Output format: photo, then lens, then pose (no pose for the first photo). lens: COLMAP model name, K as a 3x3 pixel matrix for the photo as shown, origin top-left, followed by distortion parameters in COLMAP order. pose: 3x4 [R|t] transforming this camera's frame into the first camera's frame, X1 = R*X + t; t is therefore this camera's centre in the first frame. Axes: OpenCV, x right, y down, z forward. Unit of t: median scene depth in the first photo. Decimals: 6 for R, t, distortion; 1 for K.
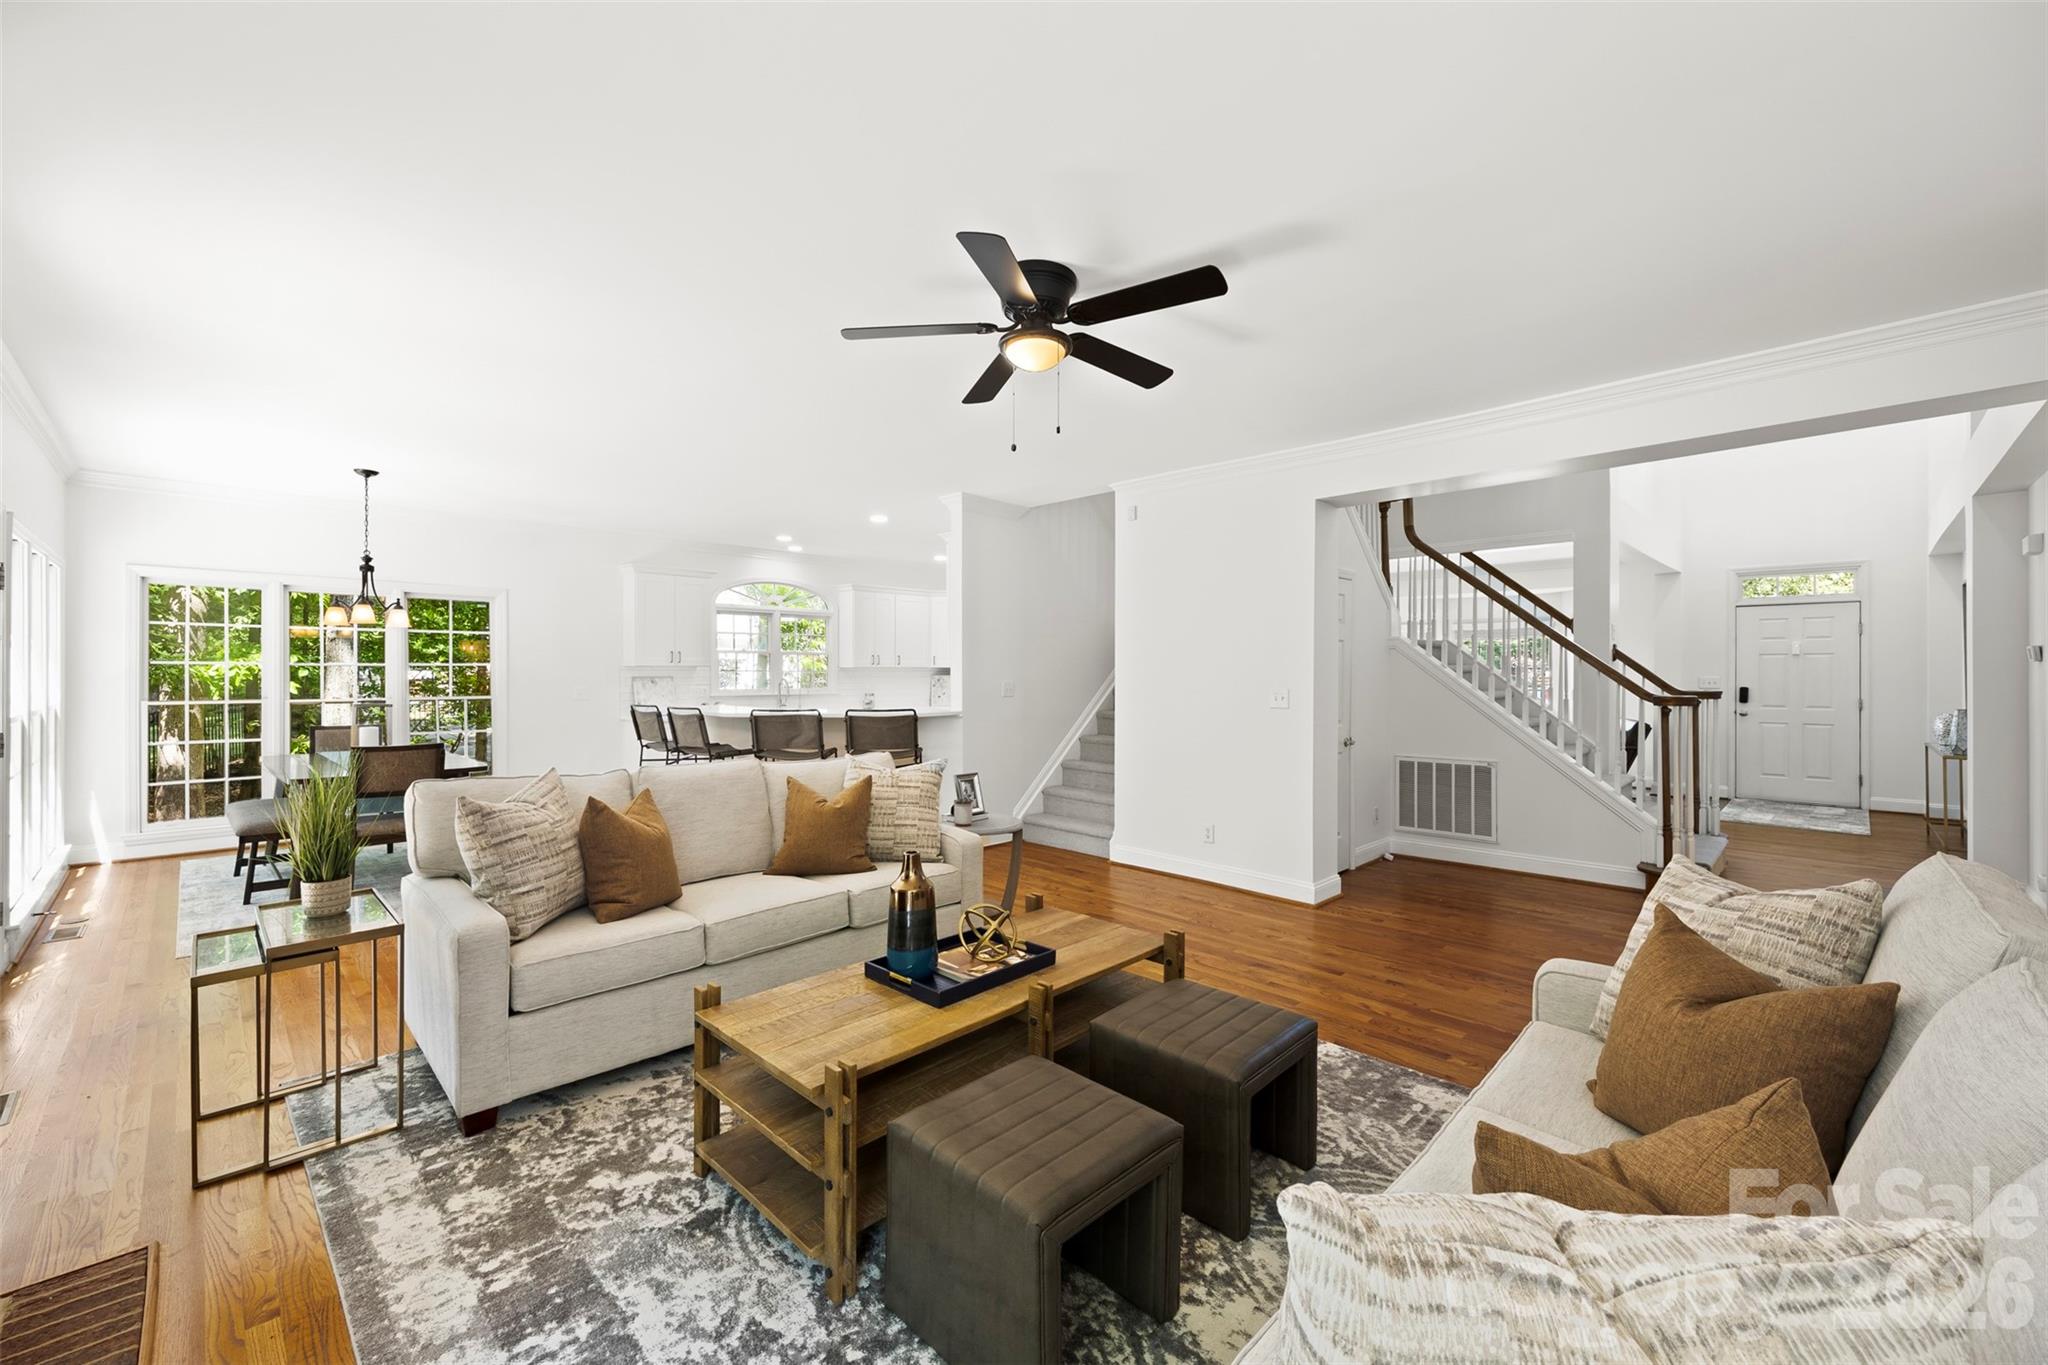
lens RADIAL K [[816.9, 0, 1004.5], [0, 816.9, 670.8], [0, 0, 1]] dist [0.005572, 0.000381]
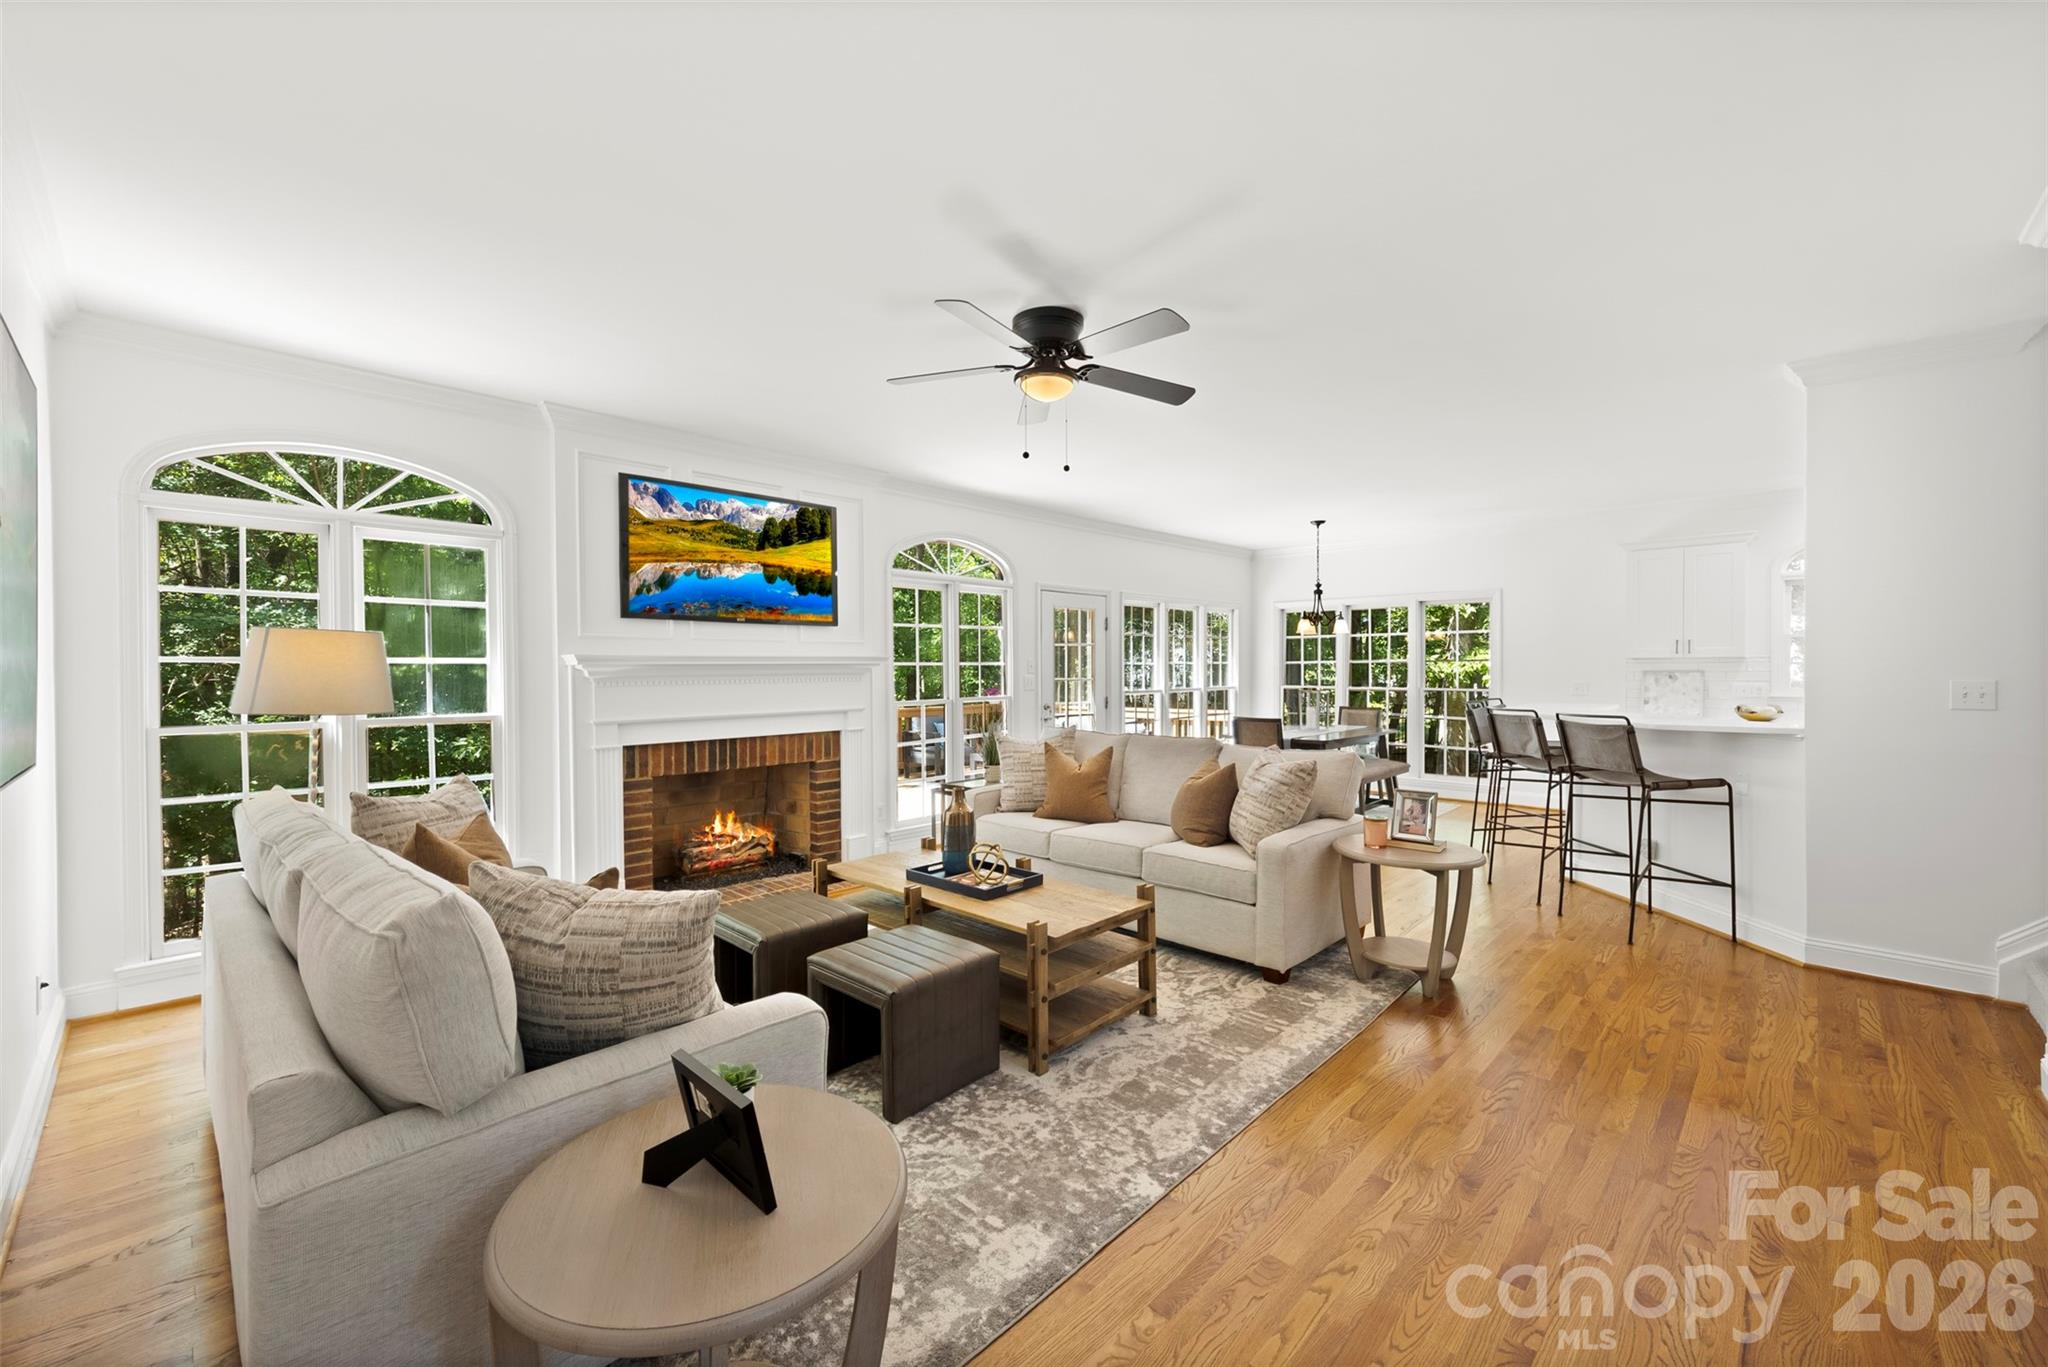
lens RADIAL K [[816.9, 0, 1015.8], [0, 816.9, 673.5], [0, 0, 1]] dist [0.005572, 0.000381]
pose [[0.025988, 0.003122, -0.999657, 0.871781], [0.004633, 0.999984, 0.003244, 0.007521], [0.999652, -0.004716, 0.025974, 0.683366]]
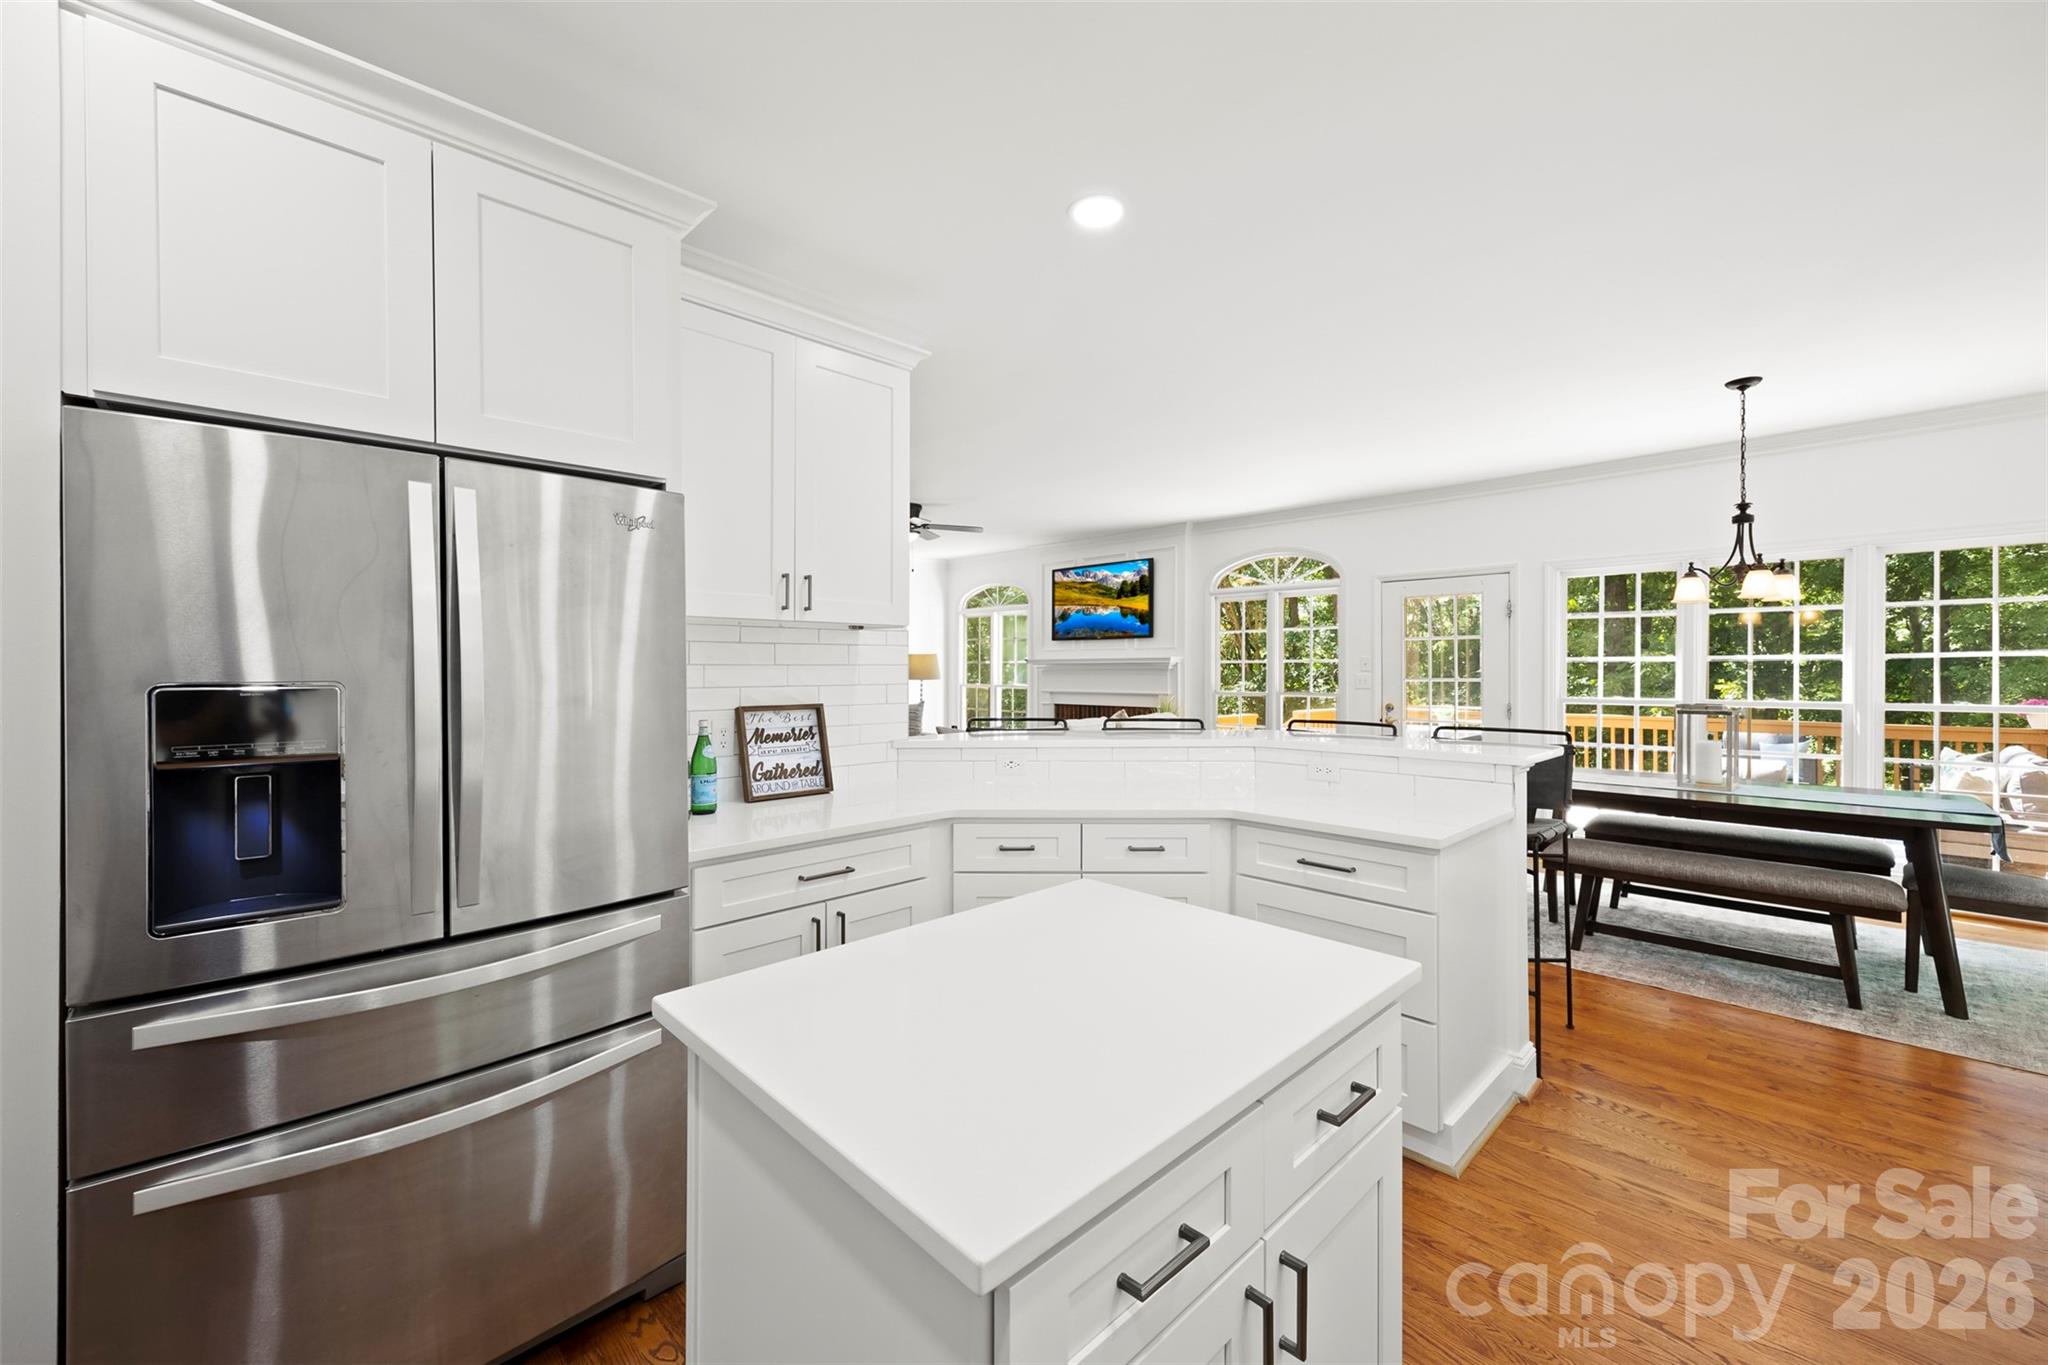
lens RADIAL K [[816.9, 0, 1024.0], [0, 816.9, 668.7], [0, 0, 1]] dist [0.005572, 0.000381]
pose [[-0.999982, -0.000681, 0.005972, -0.246198], [-0.000653, 0.999989, 0.004624, 0.000510], [-0.005975, 0.004620, -0.999971, 2.561733]]
